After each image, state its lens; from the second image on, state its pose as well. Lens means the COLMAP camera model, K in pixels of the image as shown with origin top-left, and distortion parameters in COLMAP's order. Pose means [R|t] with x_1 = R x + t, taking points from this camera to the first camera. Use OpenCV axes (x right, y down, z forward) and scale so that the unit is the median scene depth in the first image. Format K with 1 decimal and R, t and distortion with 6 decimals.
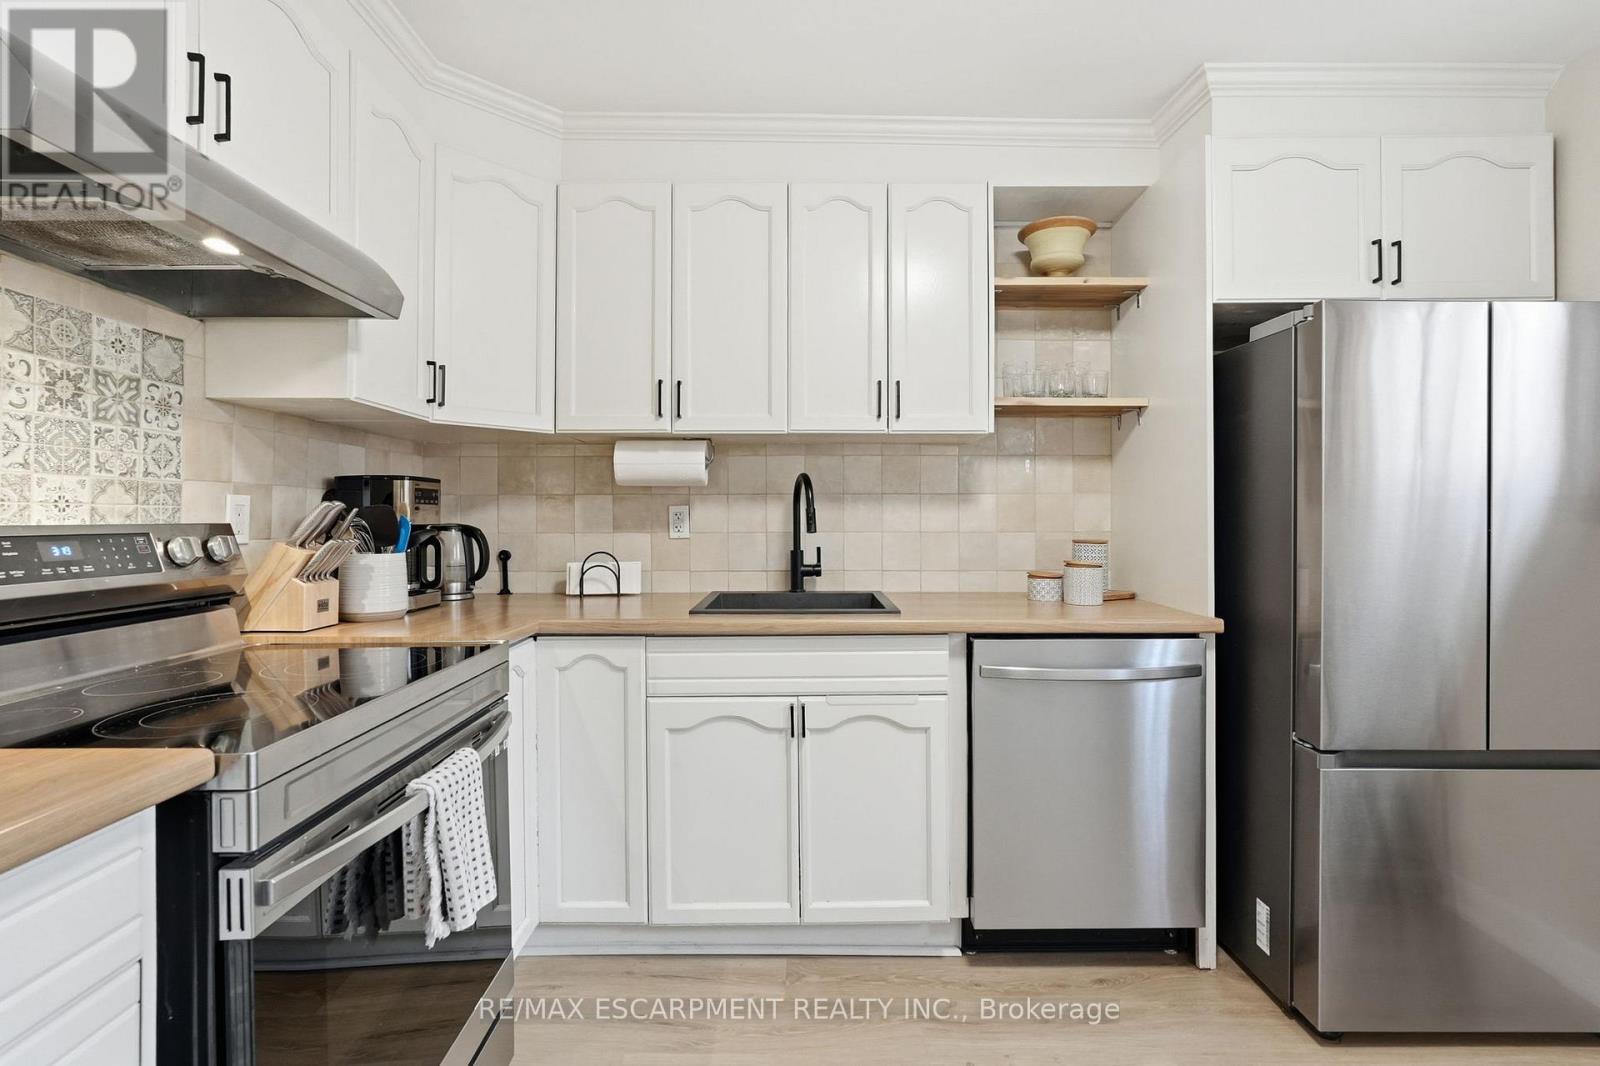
lens RADIAL K [[730.4, 0, 804.0], [0, 730.4, 520.6], [0, 0, 1]] dist [-0.012244, 0.005045]
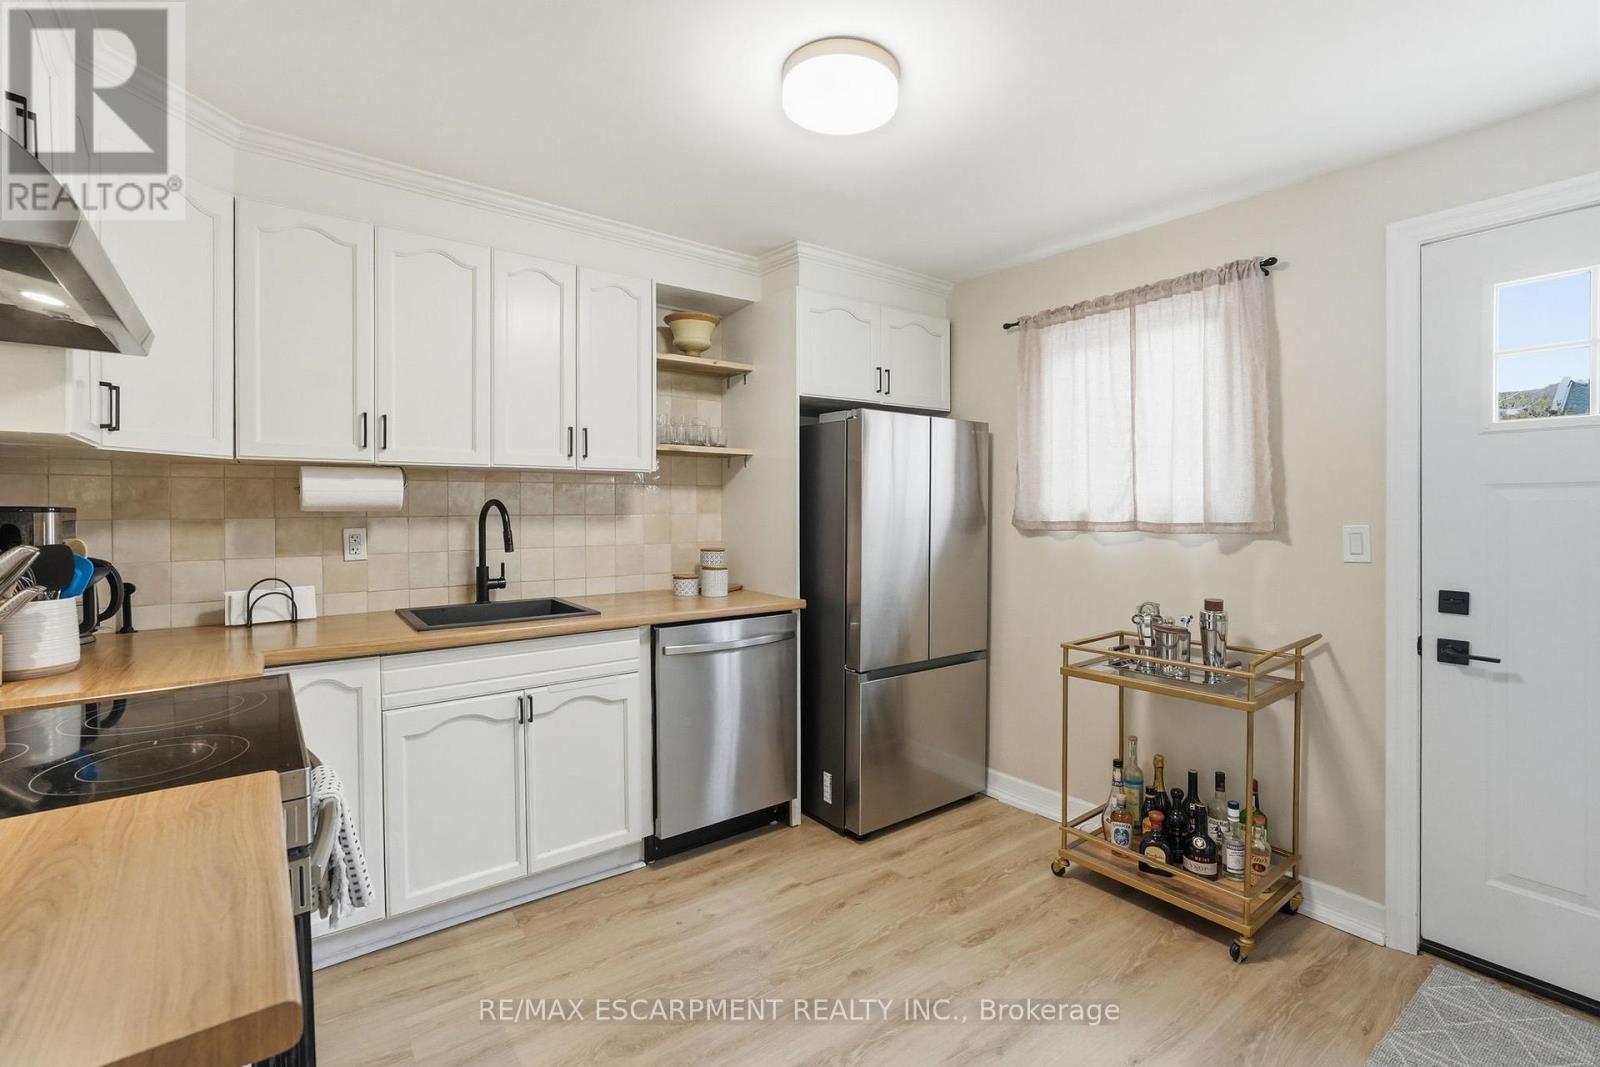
lens RADIAL K [[730.4, 0, 796.1], [0, 730.4, 529.6], [0, 0, 1]] dist [-0.012244, 0.005045]
pose [[0.800205, -0.021073, 0.599356, -0.353522], [0.004844, 0.999577, 0.028678, -0.055395], [-0.599707, -0.020045, 0.799969, -0.224291]]
